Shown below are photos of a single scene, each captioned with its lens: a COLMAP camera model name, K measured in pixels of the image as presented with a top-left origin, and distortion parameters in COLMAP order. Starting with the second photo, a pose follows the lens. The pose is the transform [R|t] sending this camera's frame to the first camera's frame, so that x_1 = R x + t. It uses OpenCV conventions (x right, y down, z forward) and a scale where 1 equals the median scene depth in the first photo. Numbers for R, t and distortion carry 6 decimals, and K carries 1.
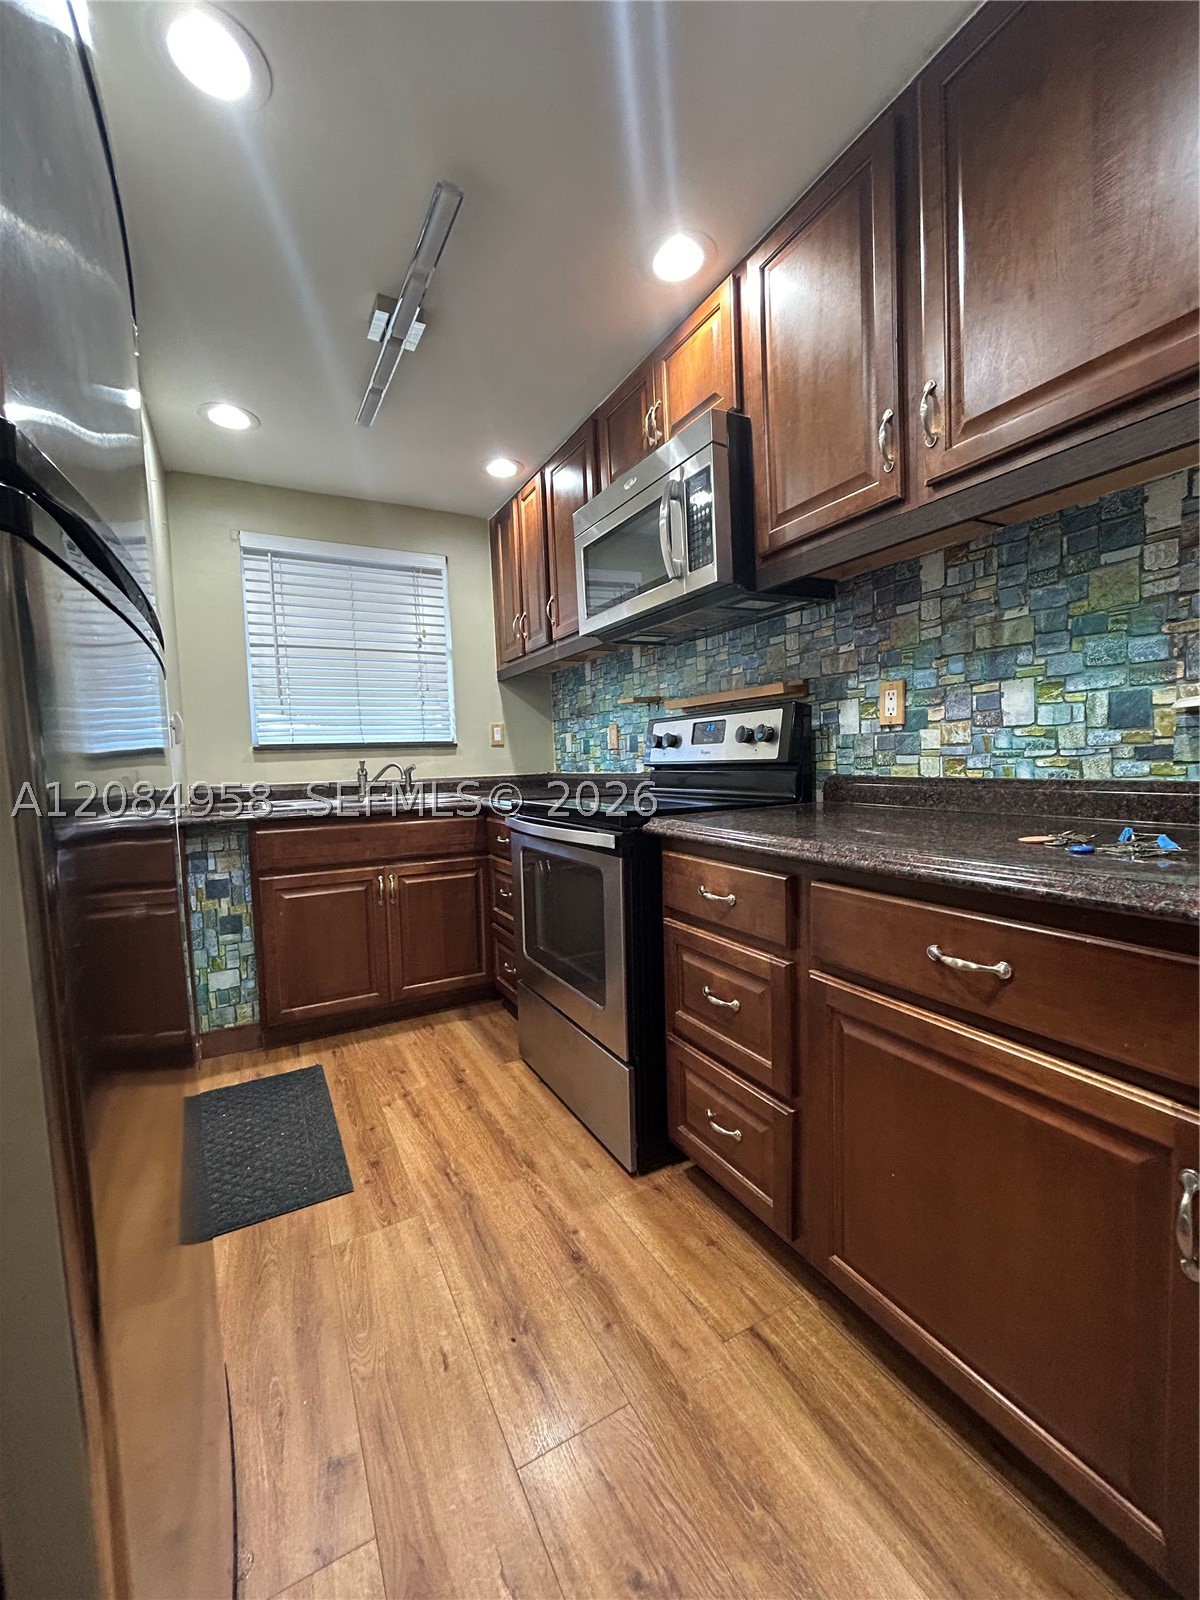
lens RADIAL K [[640.4, 0, 600.0], [0, 640.4, 800.0], [0, 0, 1]] dist [-0.000488, -0.000142]
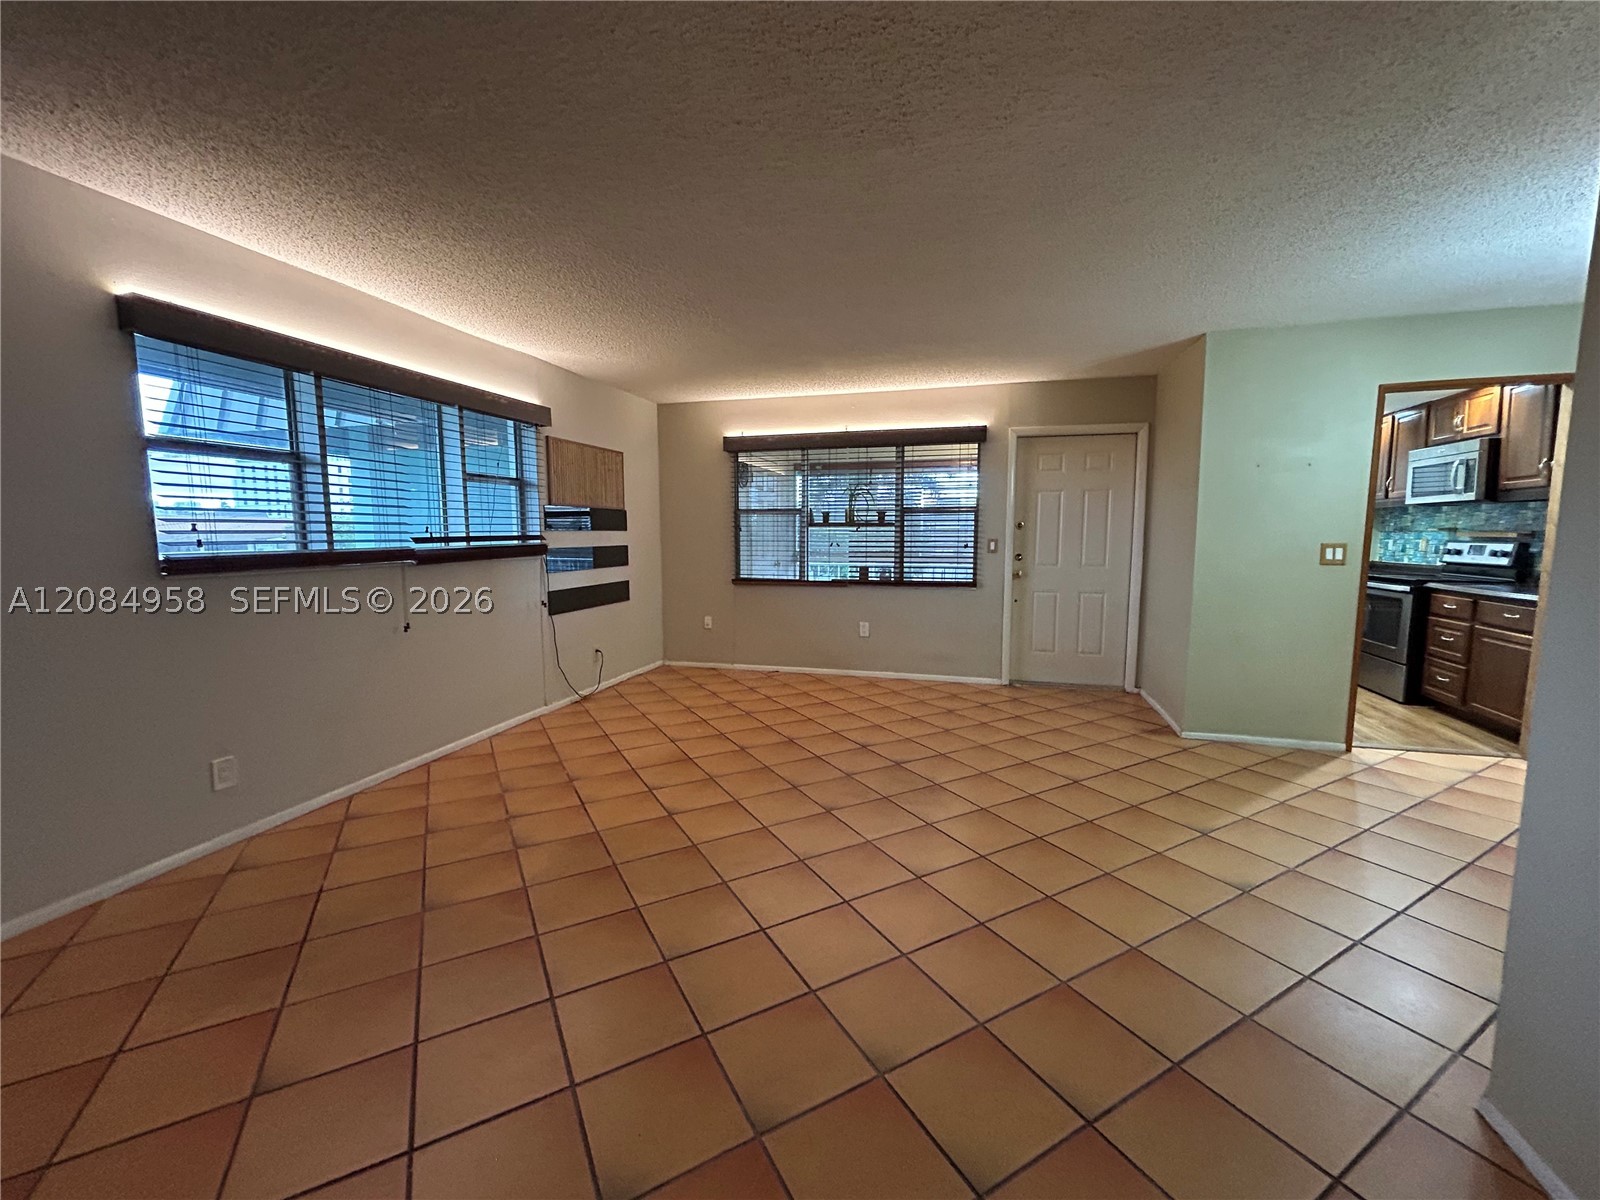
lens RADIAL K [[640.4, 0, 800.0], [0, 640.4, 600.0], [0, 0, 1]] dist [-0.000488, -0.000142]
pose [[0.710237, 0.109180, -0.695445, 0.069733], [-0.073862, 0.994005, 0.080618, 0.070514], [0.700077, -0.005891, 0.714043, -2.516423]]
